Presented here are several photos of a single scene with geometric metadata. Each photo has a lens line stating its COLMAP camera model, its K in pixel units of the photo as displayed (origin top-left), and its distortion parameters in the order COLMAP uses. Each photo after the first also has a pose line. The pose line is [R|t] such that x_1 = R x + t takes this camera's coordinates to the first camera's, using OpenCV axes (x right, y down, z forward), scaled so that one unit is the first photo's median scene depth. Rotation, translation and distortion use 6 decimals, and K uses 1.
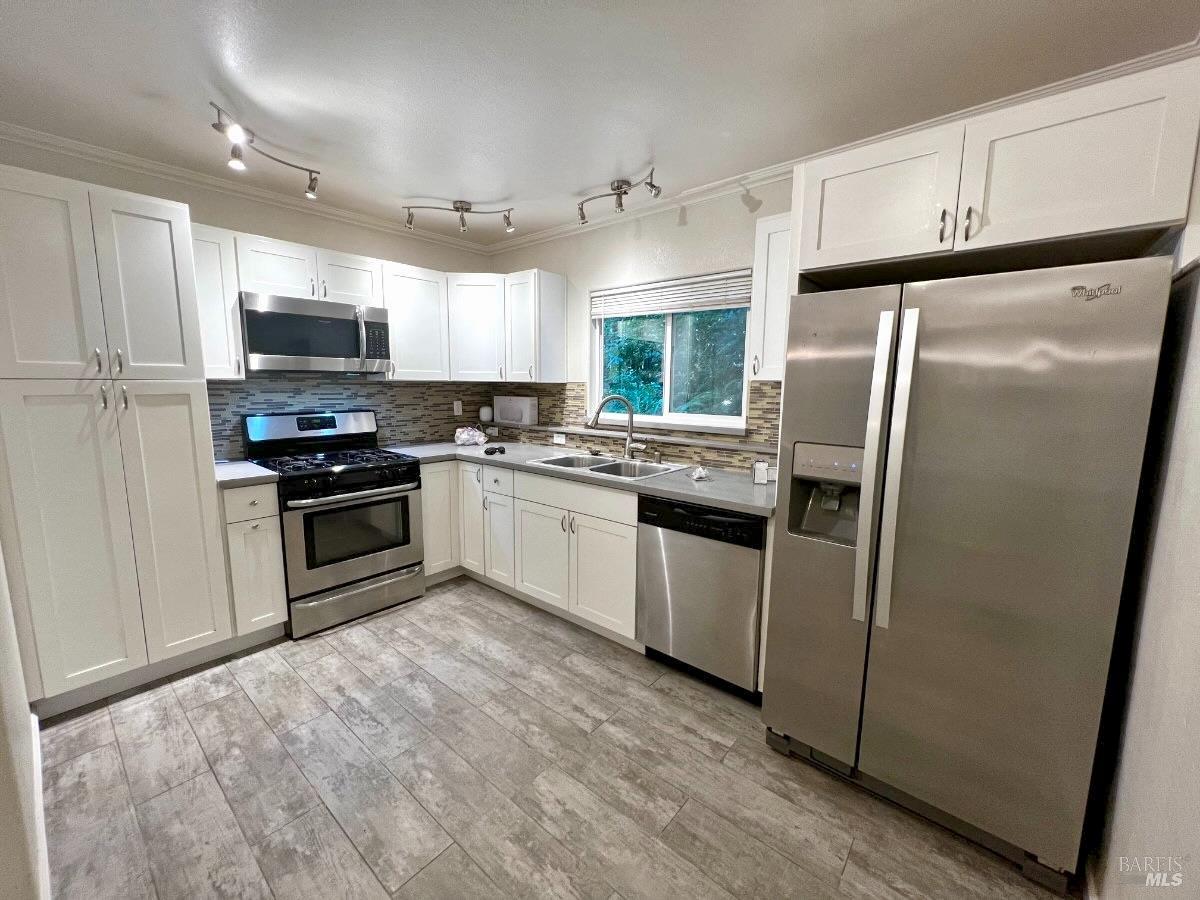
lens RADIAL K [[481.3, 0, 599.7], [0, 481.3, 444.3], [0, 0, 1]] dist [-0.001502, -0.000097]
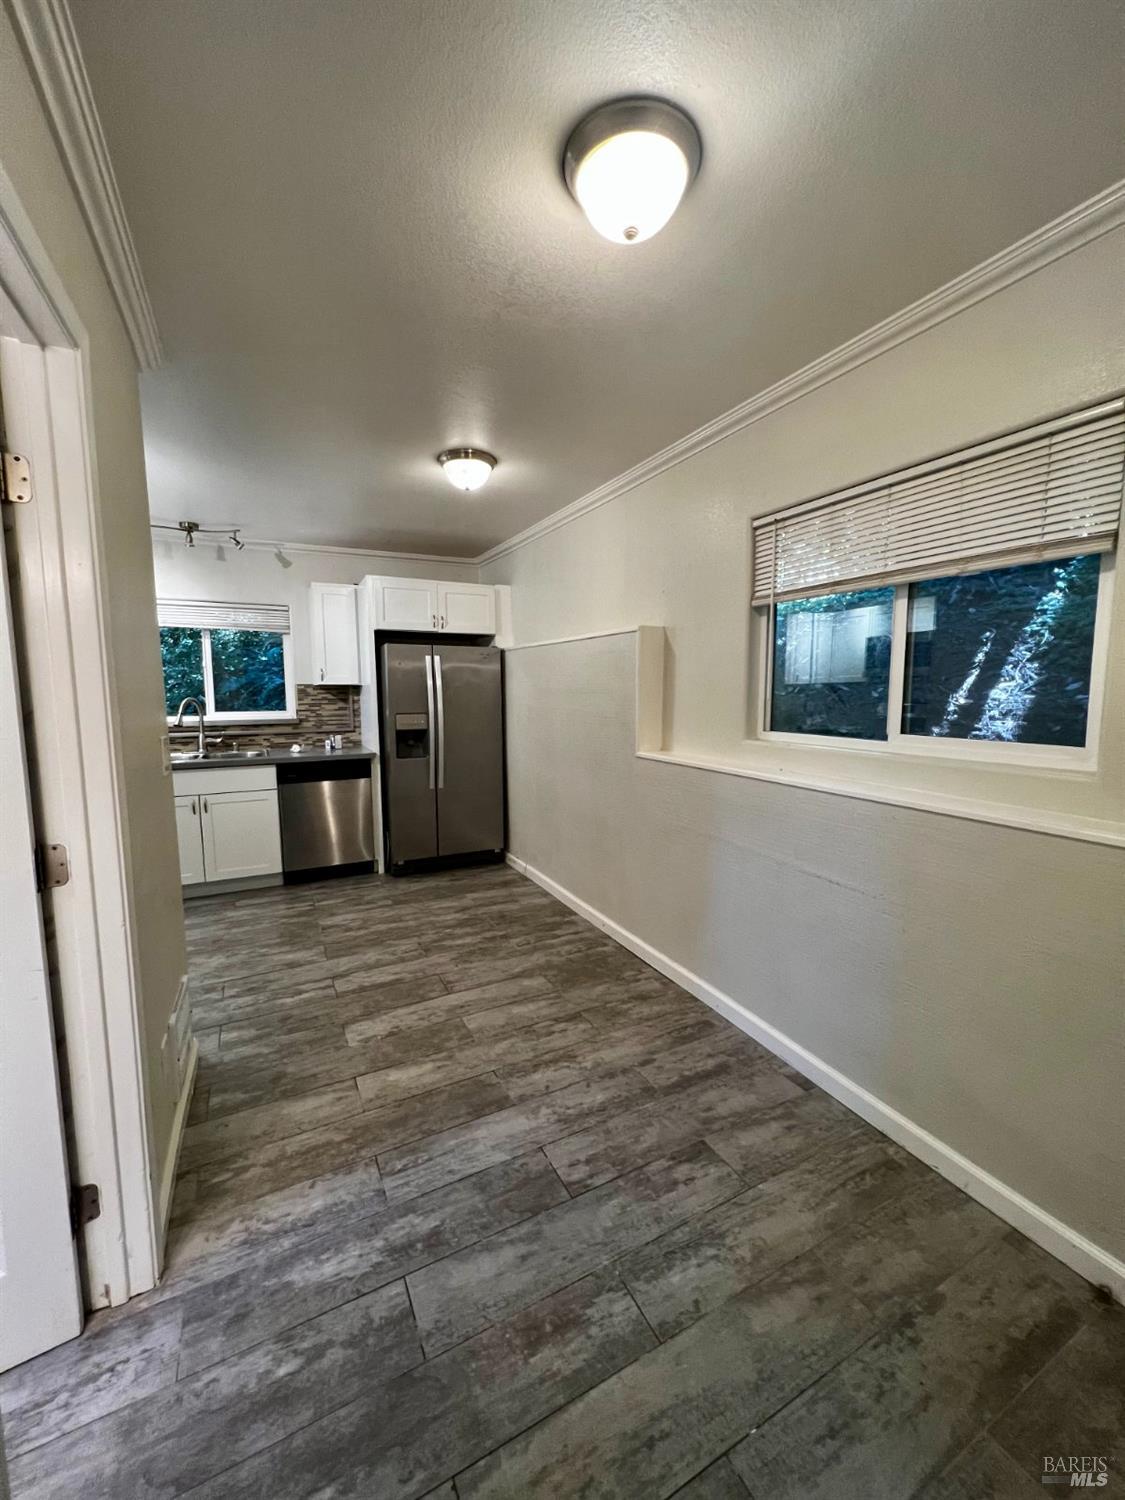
lens RADIAL K [[594.3, 0, 564.9], [0, 594.3, 749.0], [0, 0, 1]] dist [-0.000795, -0.000115]
pose [[0.387765, -0.109104, 0.915278, -1.420951], [0.125808, 0.989942, 0.064704, 0.059486], [-0.913132, 0.090060, 0.397591, -0.569699]]
